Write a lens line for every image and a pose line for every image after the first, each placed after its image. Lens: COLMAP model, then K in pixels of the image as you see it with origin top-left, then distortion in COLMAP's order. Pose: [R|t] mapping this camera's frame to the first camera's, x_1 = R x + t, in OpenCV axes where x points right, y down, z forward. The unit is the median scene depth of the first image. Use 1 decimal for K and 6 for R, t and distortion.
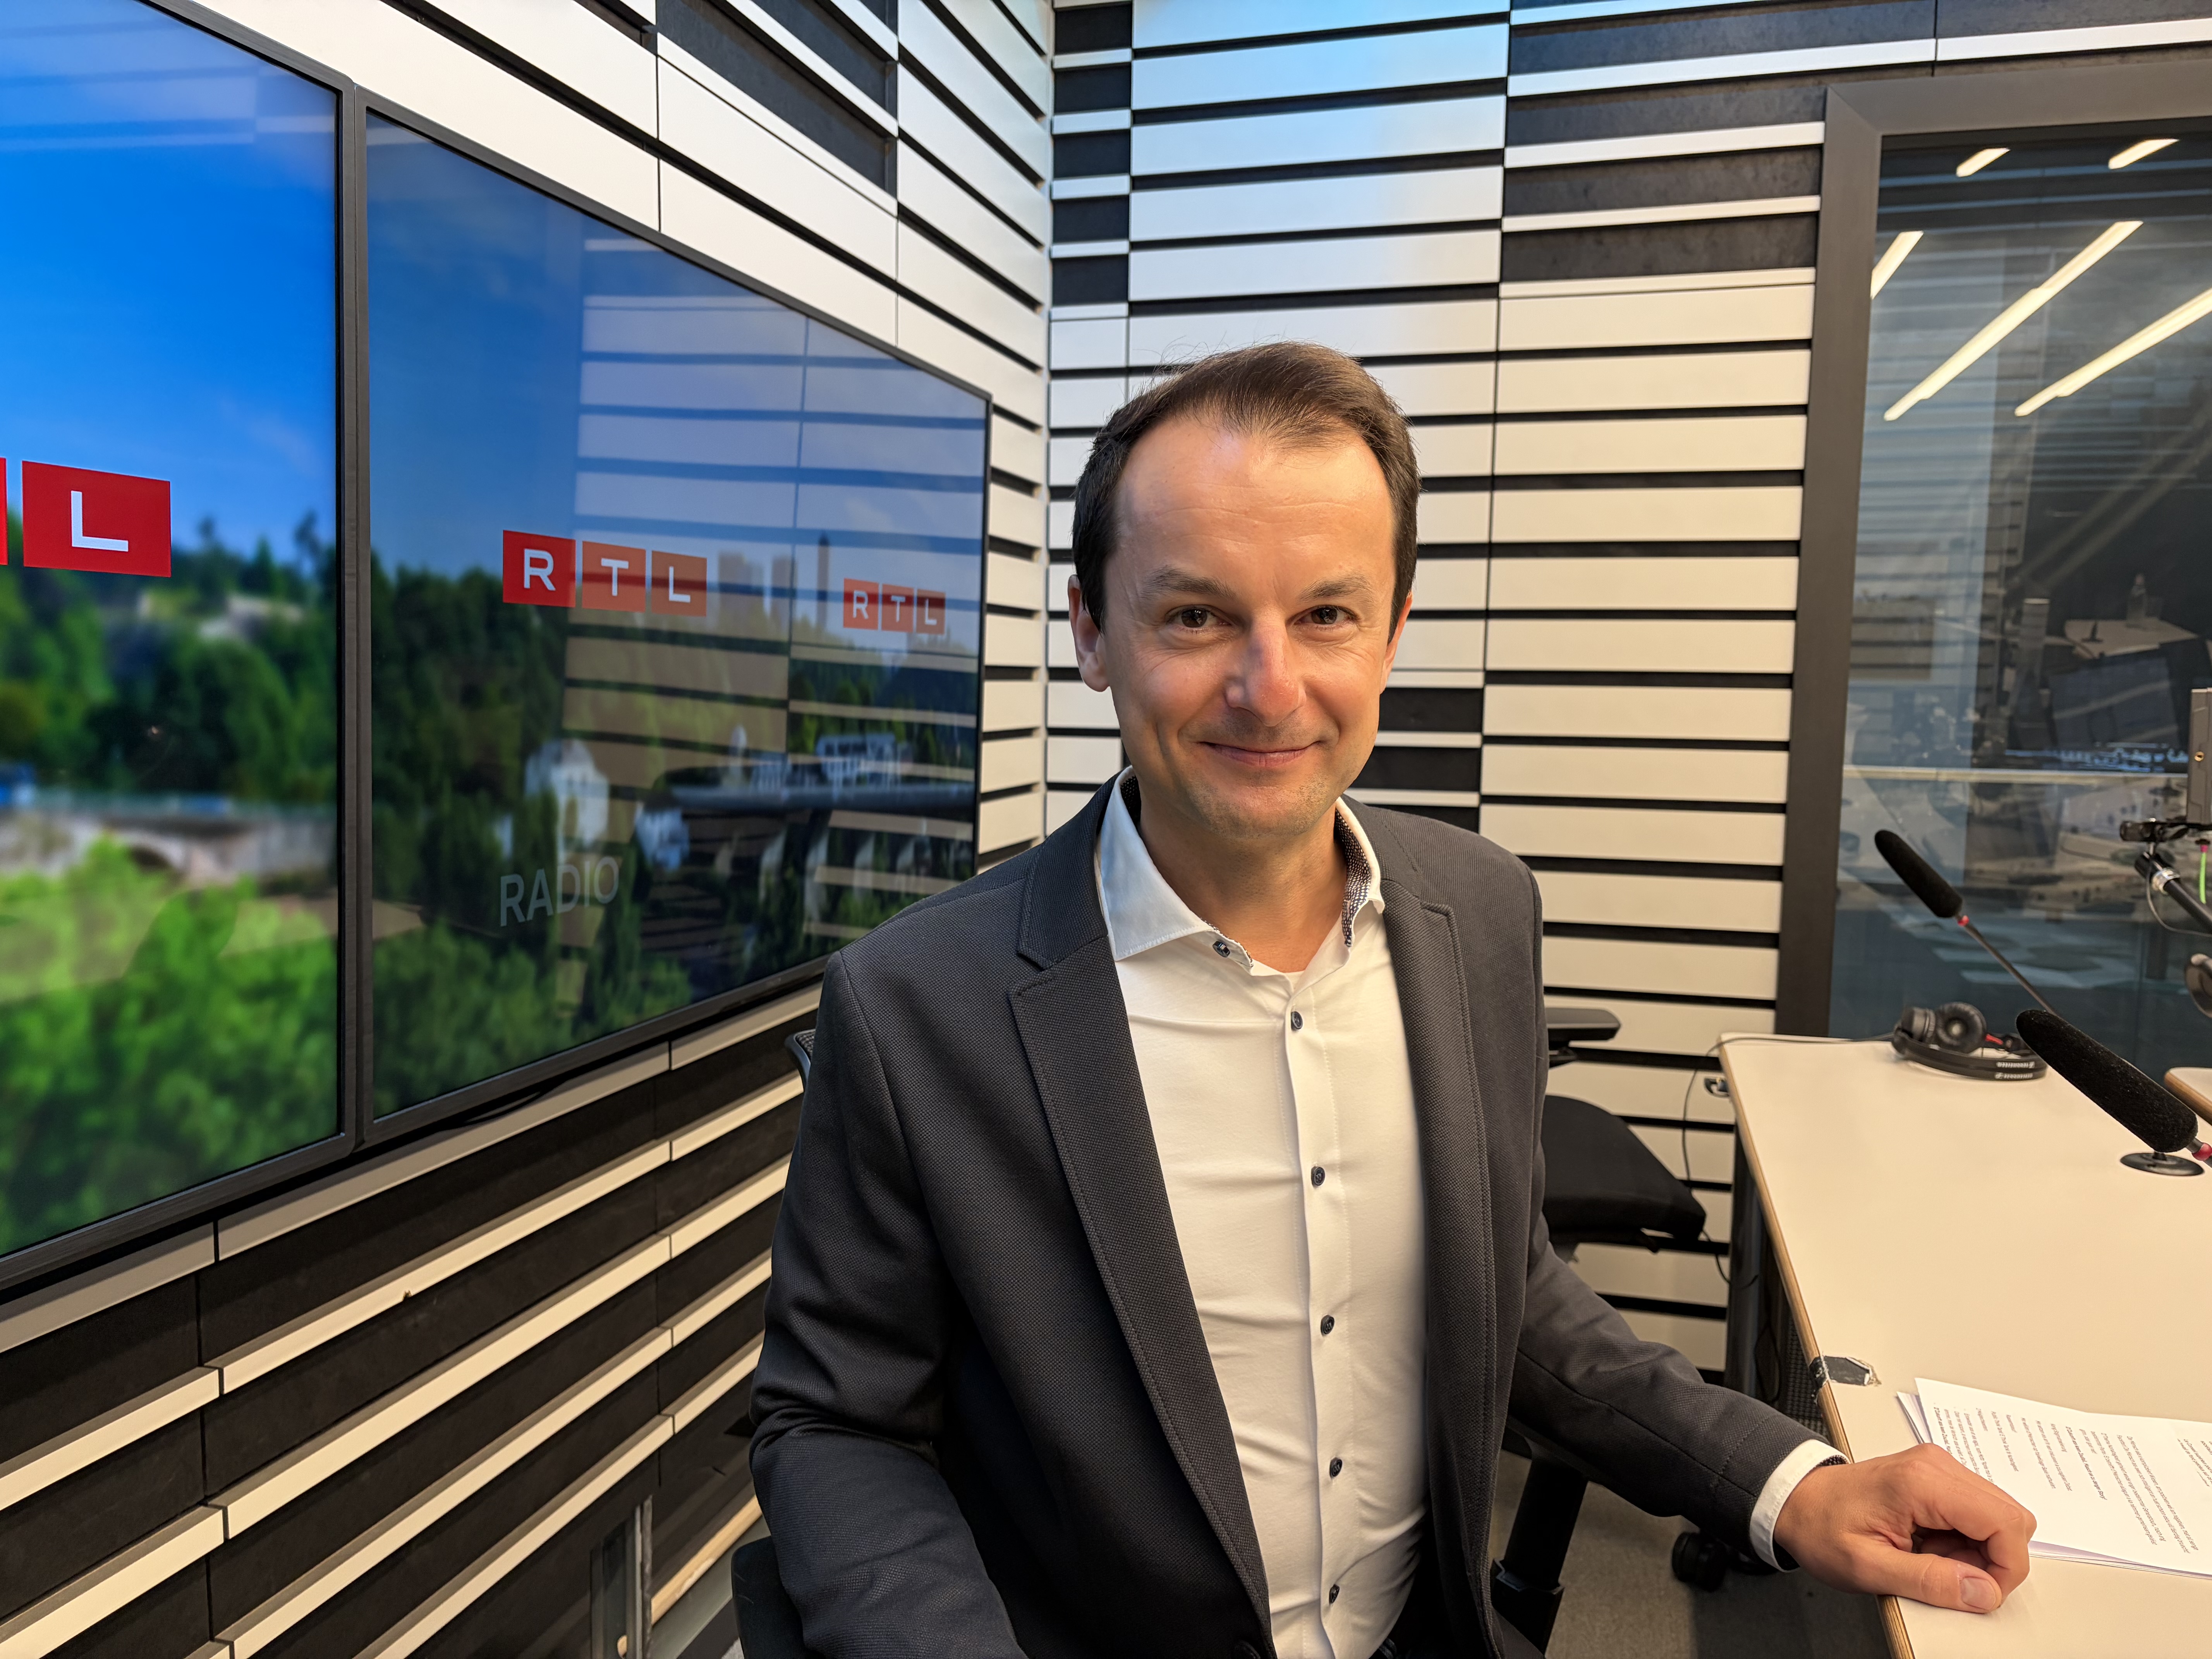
lens RADIAL K [[1693.6, 0, 1091.7], [0, 1693.6, 840.3], [0, 0, 1]] dist [-0.003179, 0.029828]
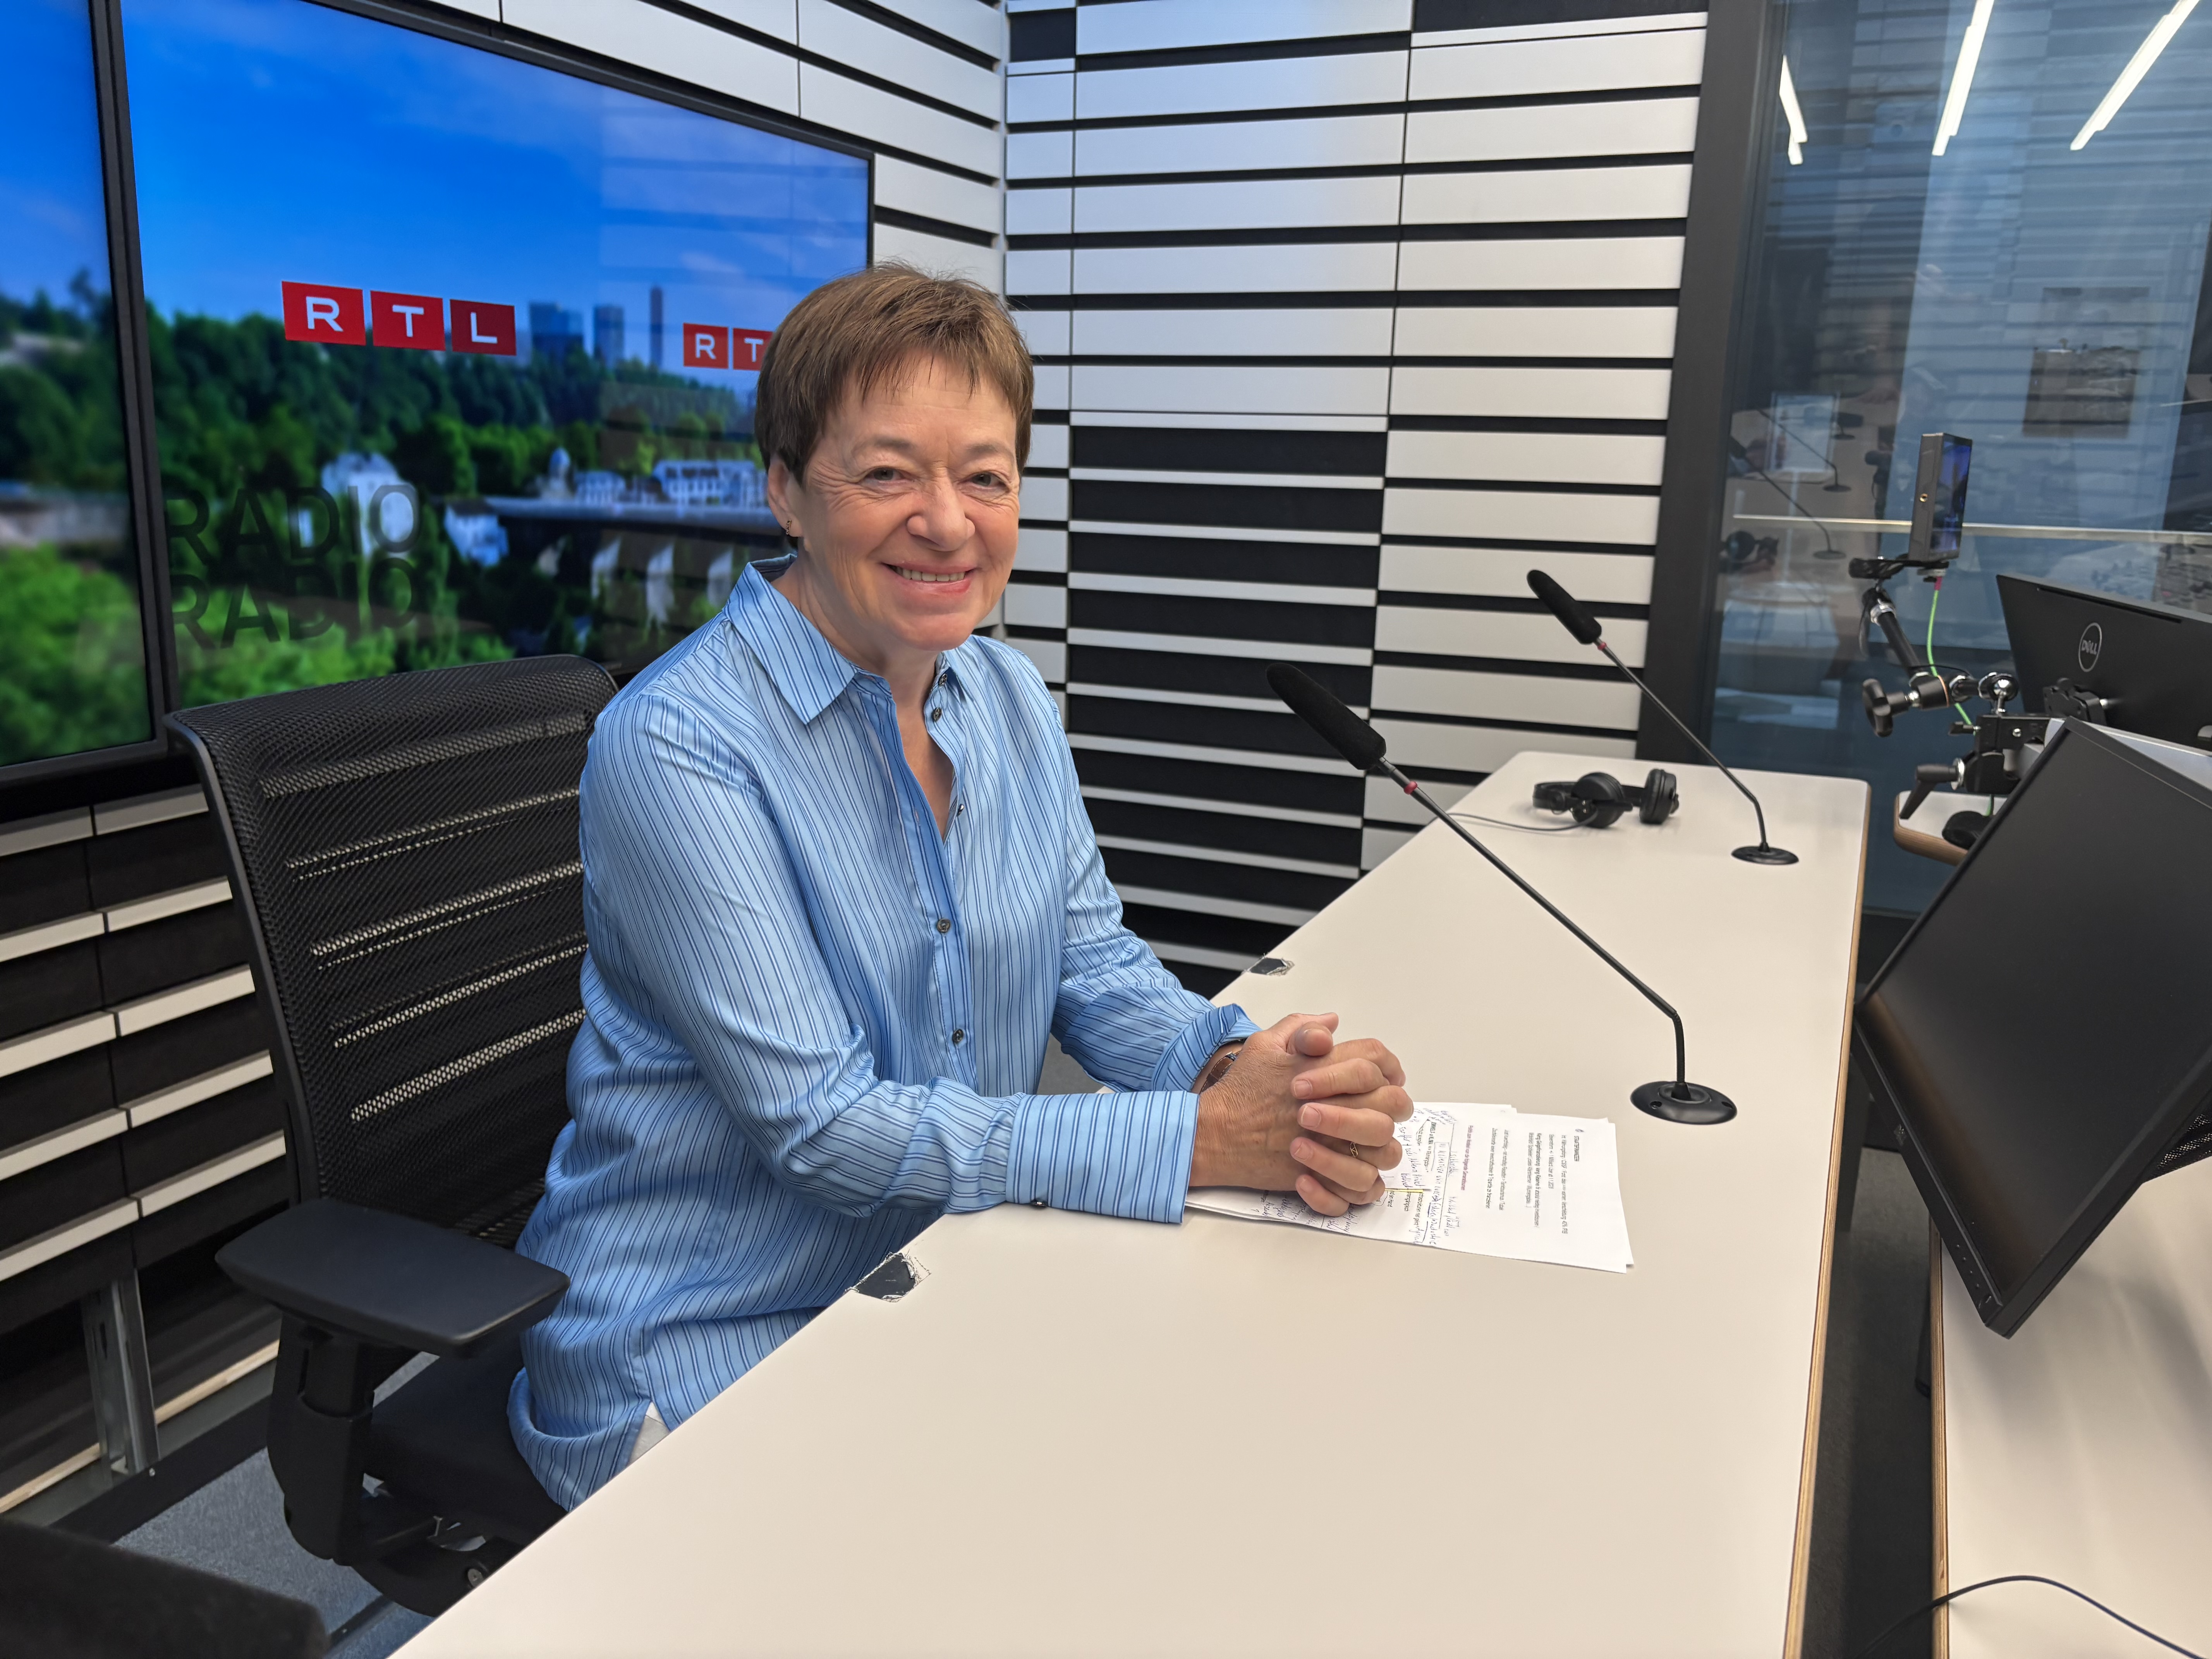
lens RADIAL K [[1693.8, 0, 1119.6], [0, 1693.8, 824.1], [0, 0, 1]] dist [0.026520, -0.021991]
pose [[0.991861, 0.038098, -0.121492, 0.437311], [-0.021905, 0.991017, 0.131930, 0.037116], [0.125426, -0.128195, 0.983786, -0.229781]]
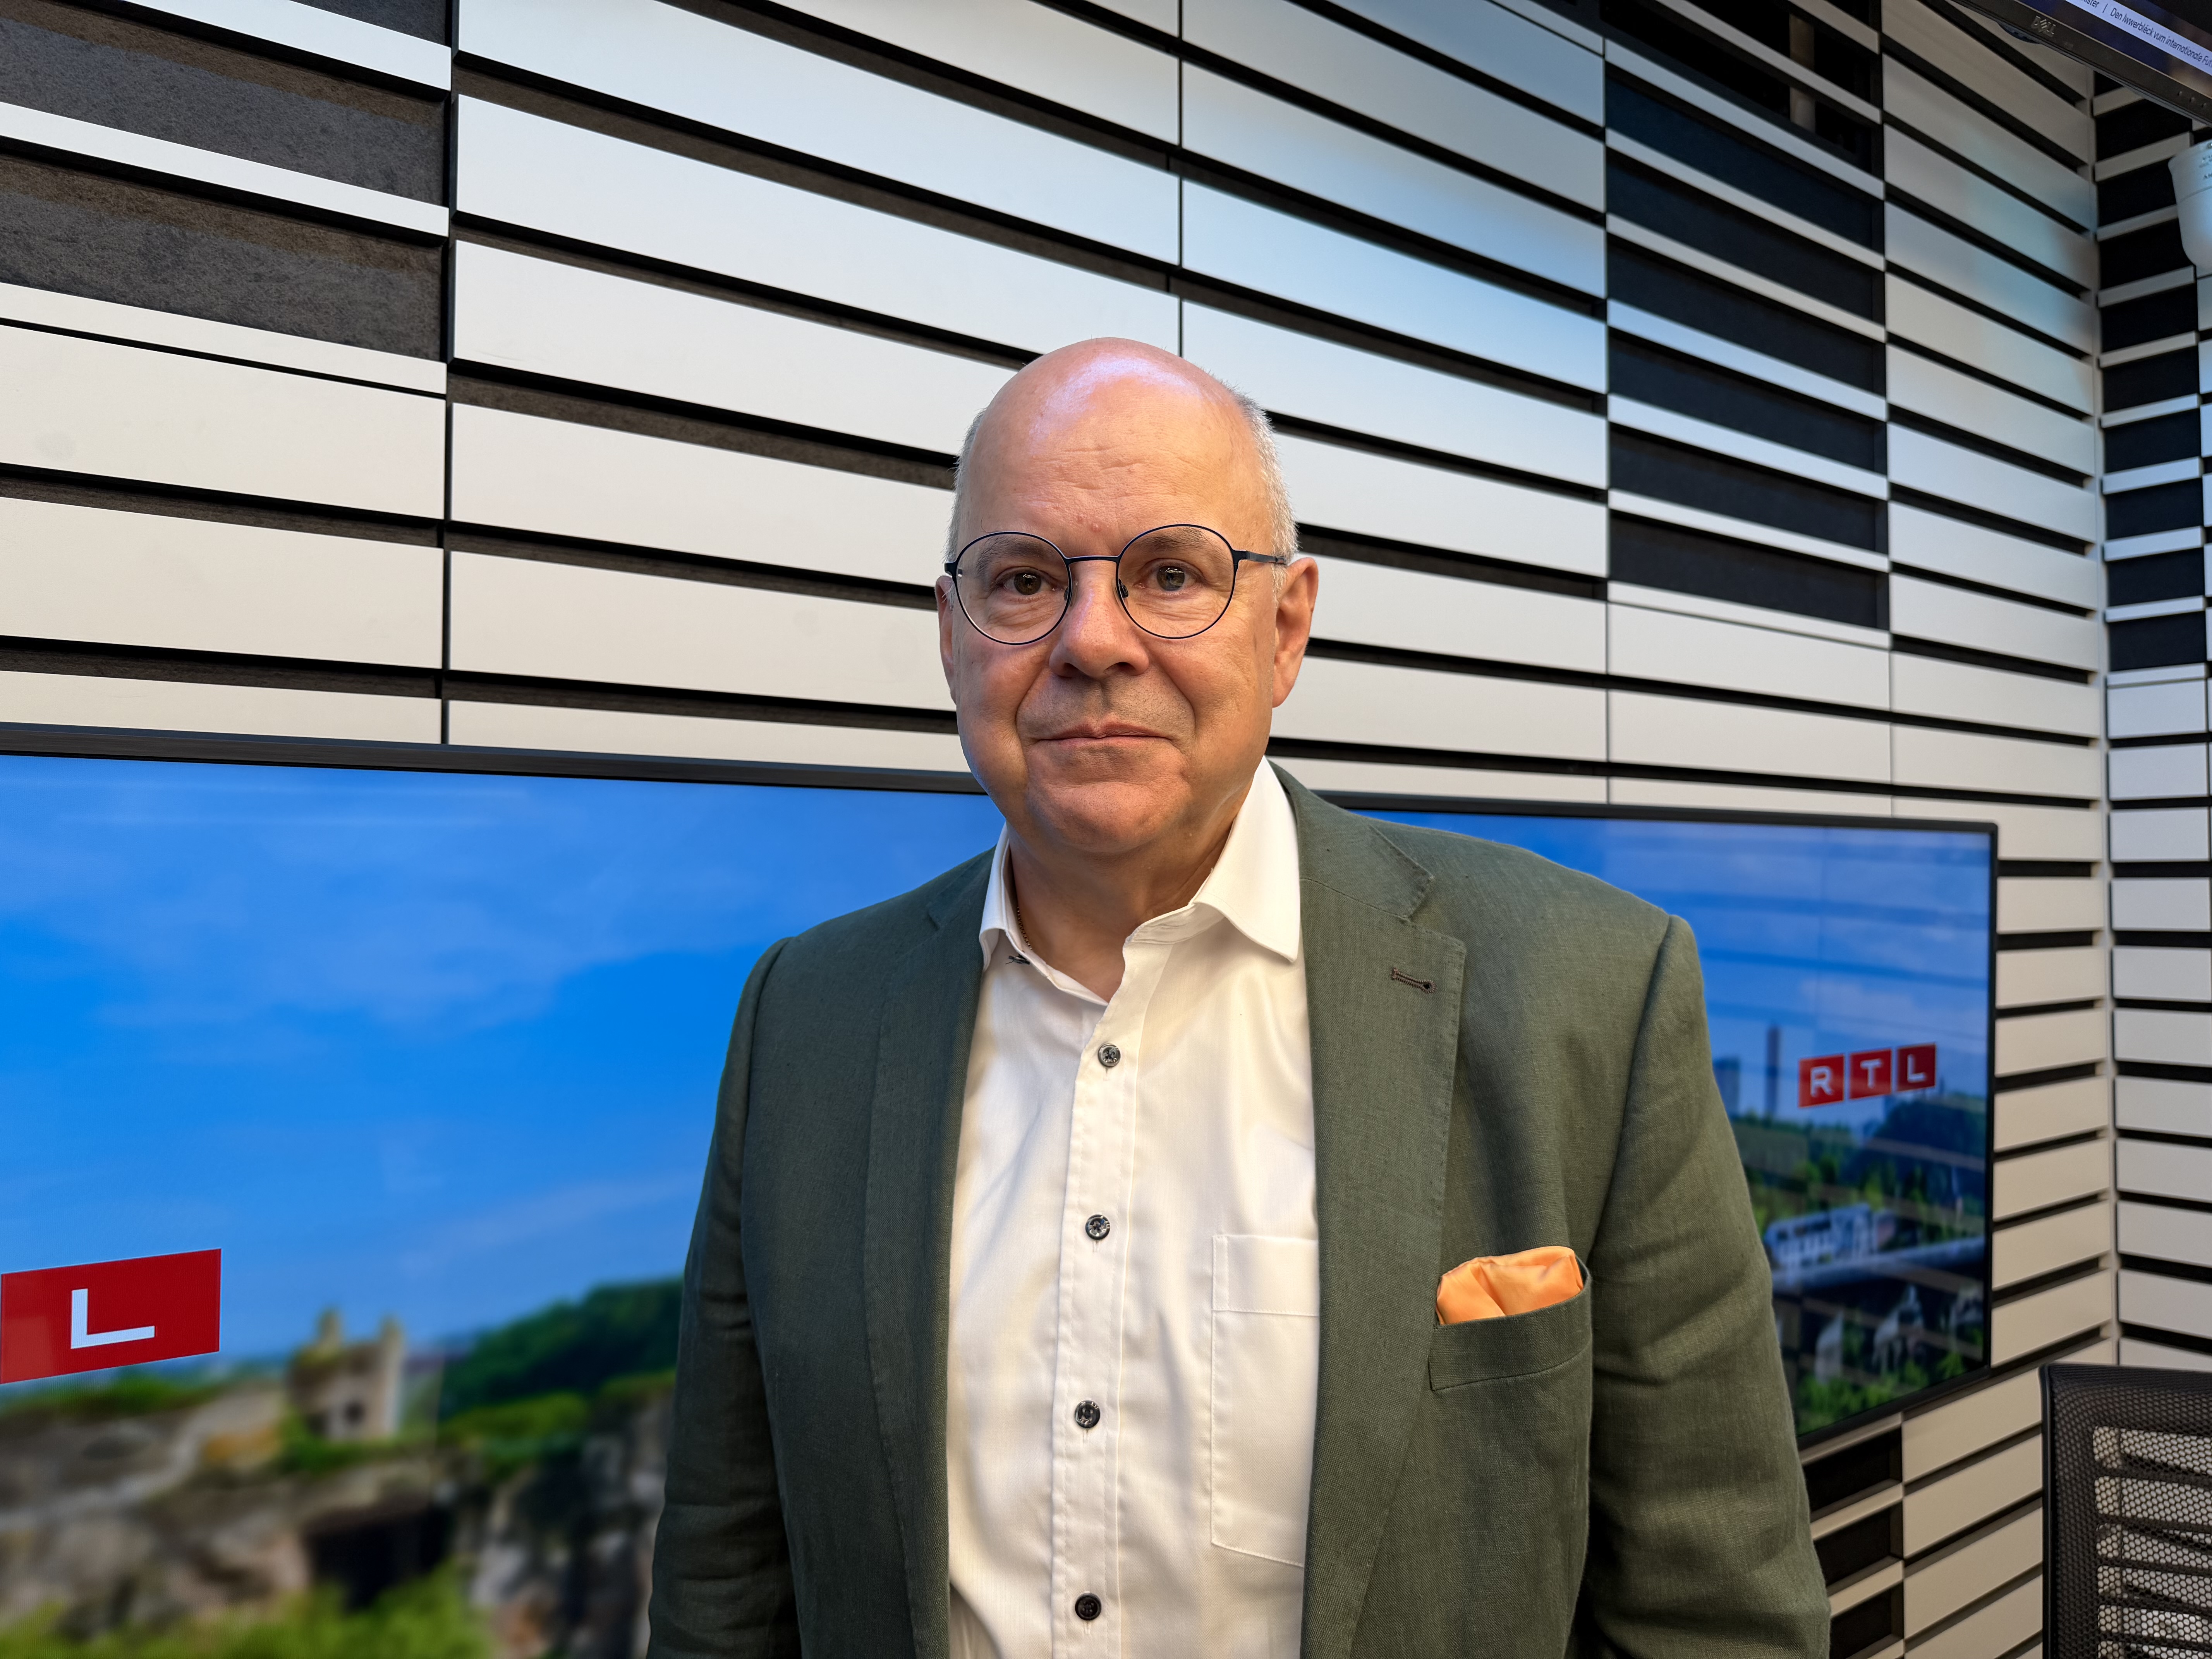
lens RADIAL K [[1601.7, 0, 1110.5], [0, 1601.7, 843.4], [0, 0, 1]] dist [0.006800, -0.018433]
pose [[0.797643, -0.031354, -0.602315, 0.147728], [-0.047066, 0.992367, -0.113987, -0.220439], [0.601291, 0.119269, 0.790078, -0.016591]]
